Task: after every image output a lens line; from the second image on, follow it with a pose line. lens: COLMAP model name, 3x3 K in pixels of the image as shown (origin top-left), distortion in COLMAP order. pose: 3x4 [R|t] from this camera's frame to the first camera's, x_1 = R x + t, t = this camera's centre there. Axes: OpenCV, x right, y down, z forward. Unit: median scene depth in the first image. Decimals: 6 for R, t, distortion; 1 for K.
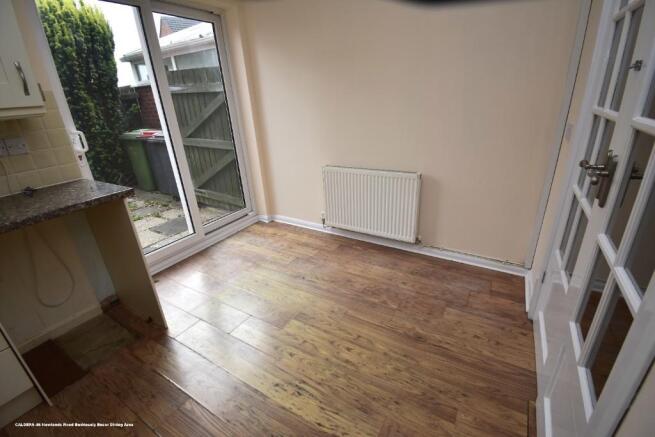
lens RADIAL K [[295.6, 0, 327.9], [0, 295.6, 219.7], [0, 0, 1]] dist [-0.002611, -0.000687]
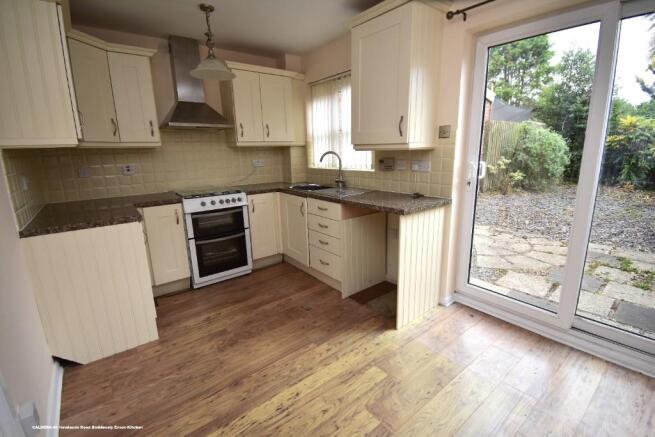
lens RADIAL K [[295.6, 0, 327.8], [0, 295.6, 215.0], [0, 0, 1]] dist [-0.002611, -0.000687]
pose [[-0.352482, 0.257269, -0.899761, 0.566847], [-0.317759, 0.871442, 0.373654, -0.440878], [0.880219, 0.417613, -0.225418, 0.998240]]
